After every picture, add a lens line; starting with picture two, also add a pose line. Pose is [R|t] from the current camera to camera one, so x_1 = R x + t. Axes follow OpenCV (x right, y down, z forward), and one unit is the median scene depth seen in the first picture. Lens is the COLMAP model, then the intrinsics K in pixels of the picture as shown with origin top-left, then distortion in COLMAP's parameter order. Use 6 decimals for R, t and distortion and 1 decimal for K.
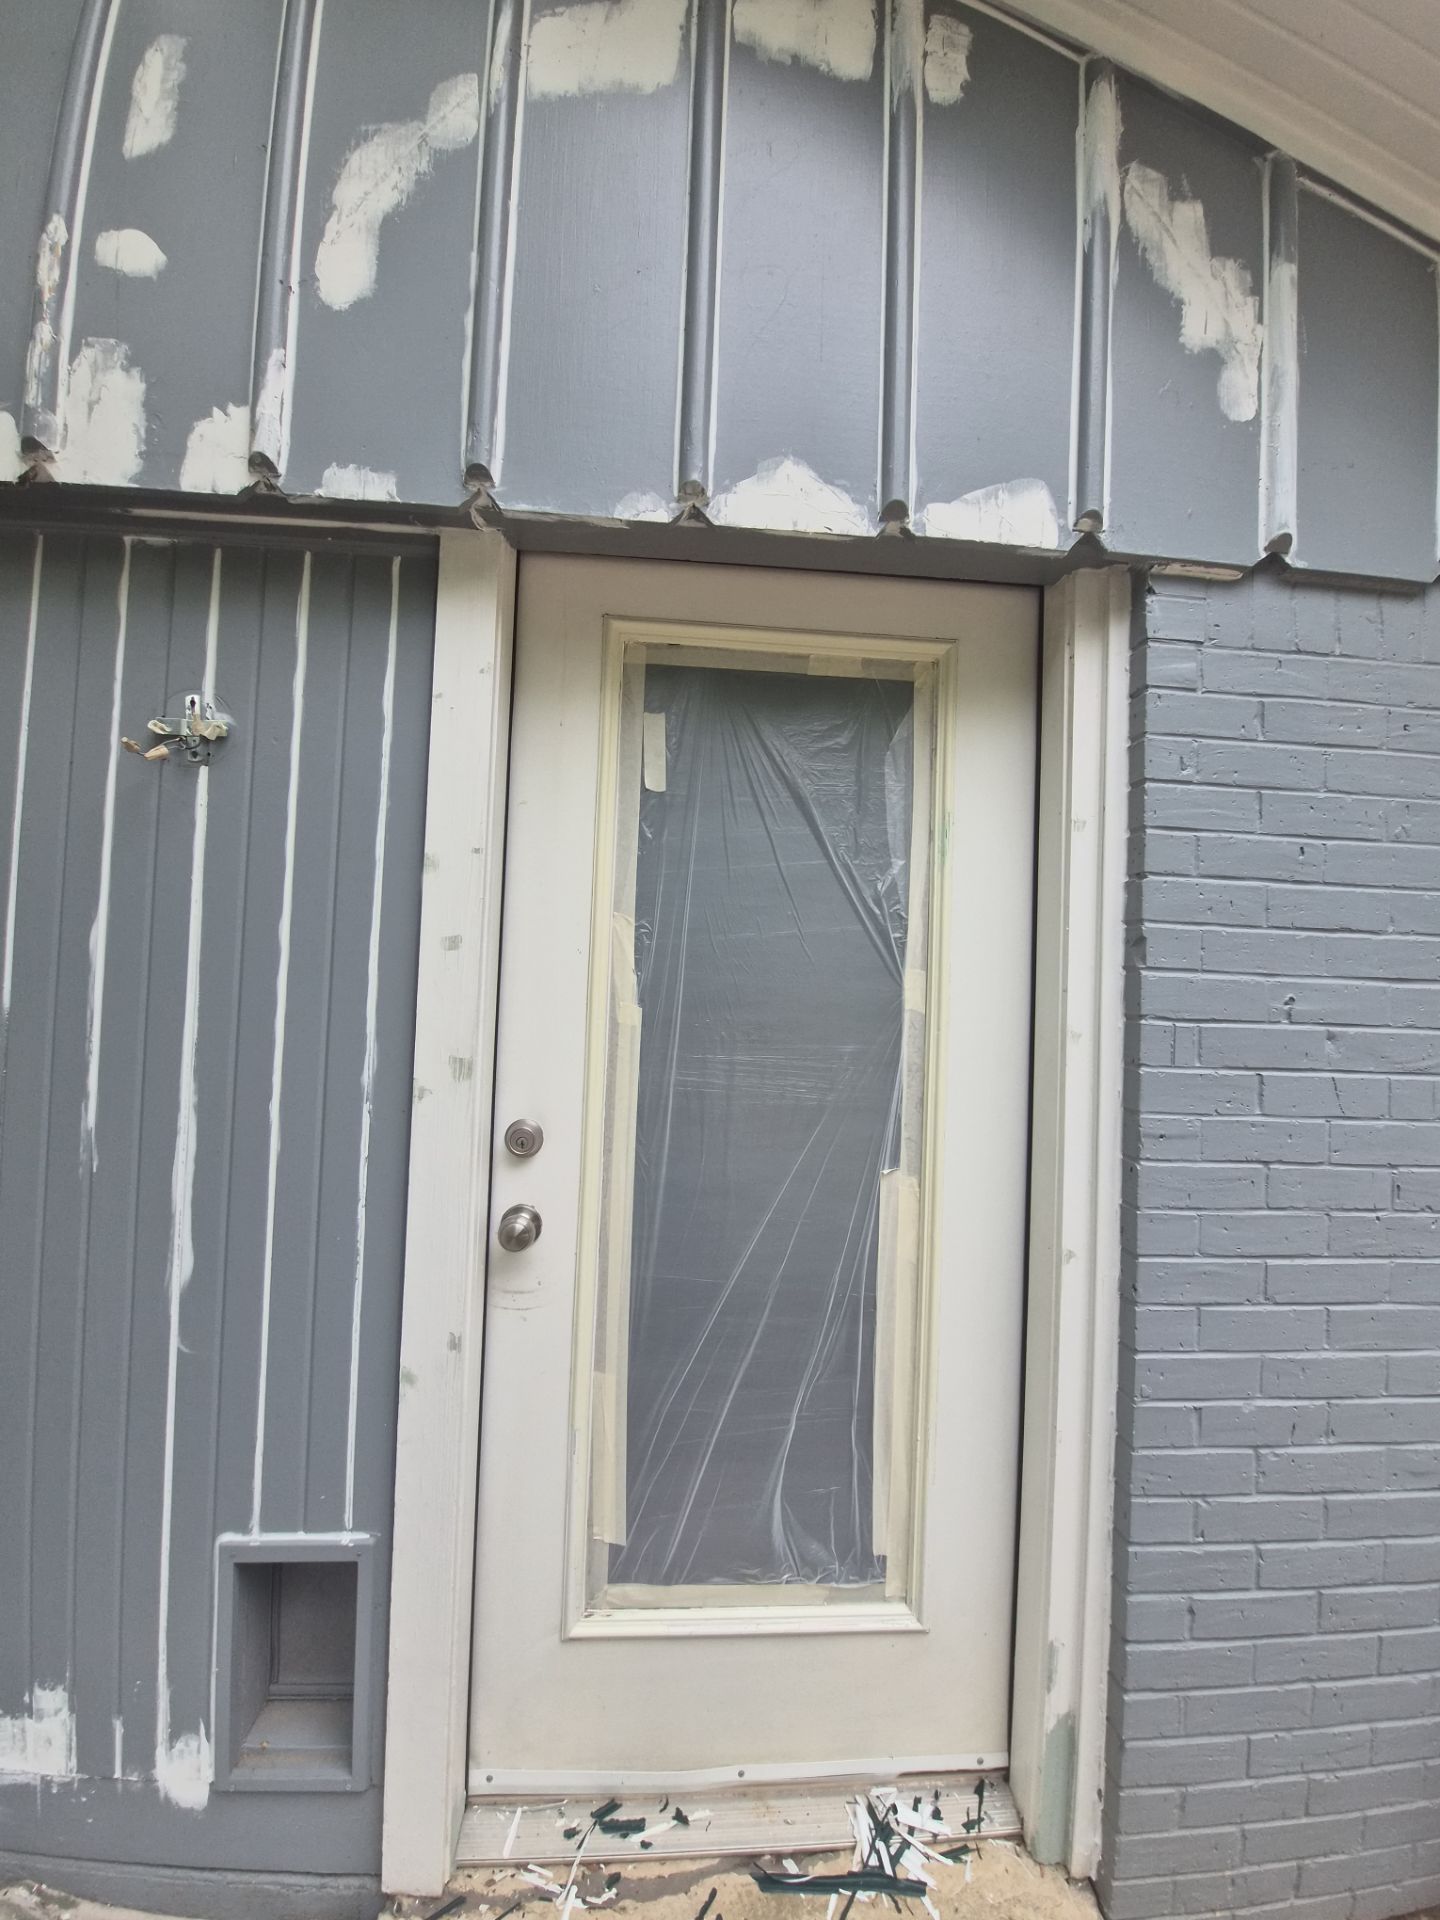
lens RADIAL K [[800.7, 0, 722.8], [0, 800.7, 951.3], [0, 0, 1]] dist [-0.013959, -0.003543]
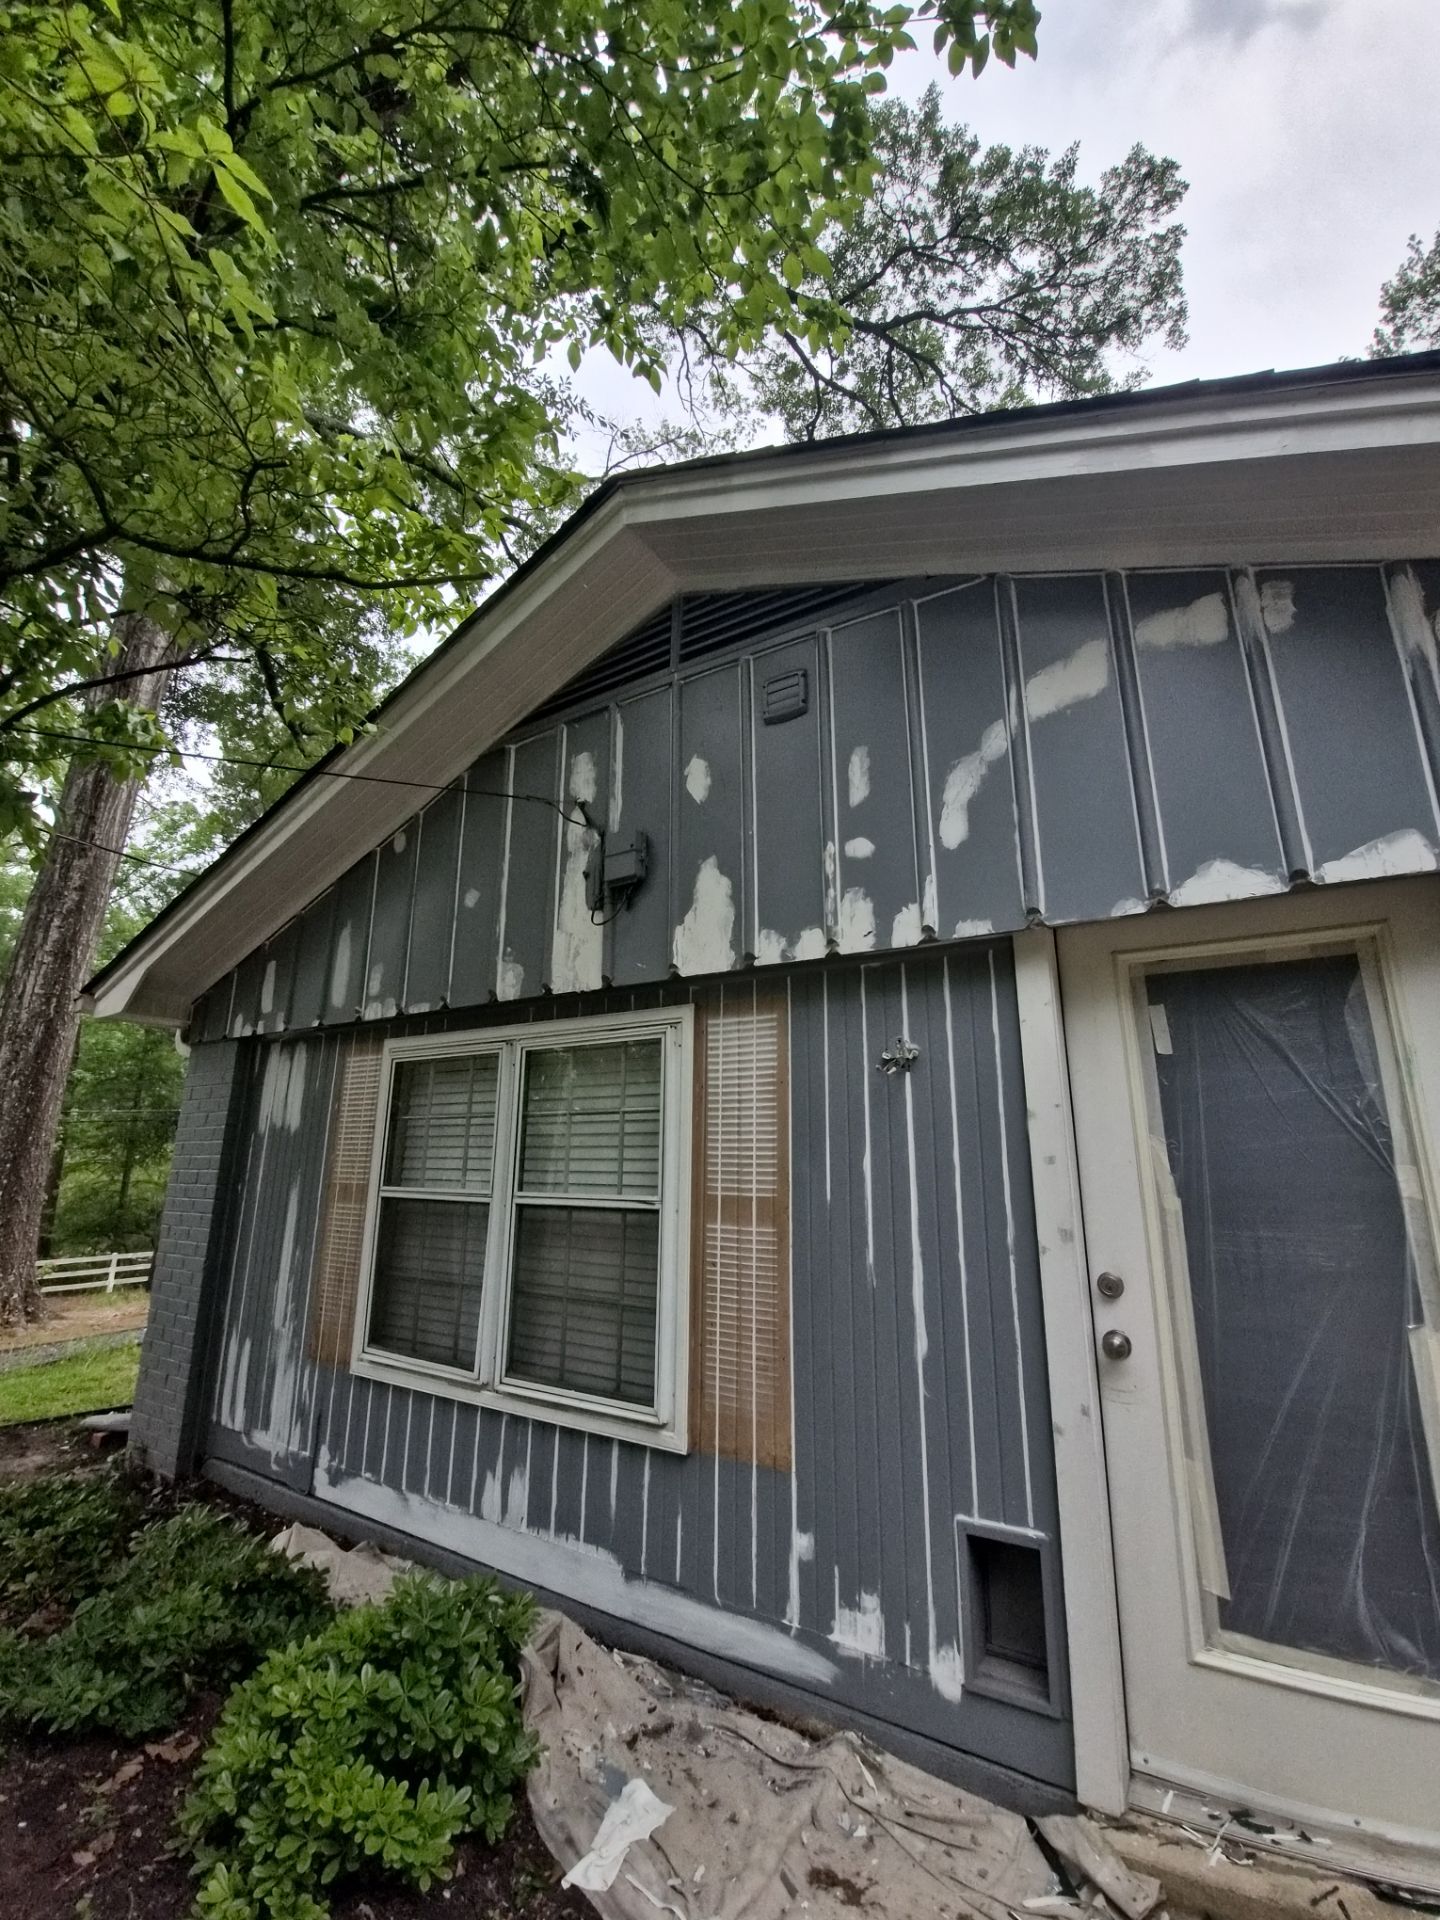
lens RADIAL K [[800.7, 0, 722.8], [0, 800.7, 951.3], [0, 0, 1]] dist [-0.013959, -0.003543]
pose [[0.804559, -0.175825, -0.567248, 0.158010], [0.042946, 0.969893, -0.239716, -0.066758], [0.592318, 0.168505, 0.787887, -0.891928]]
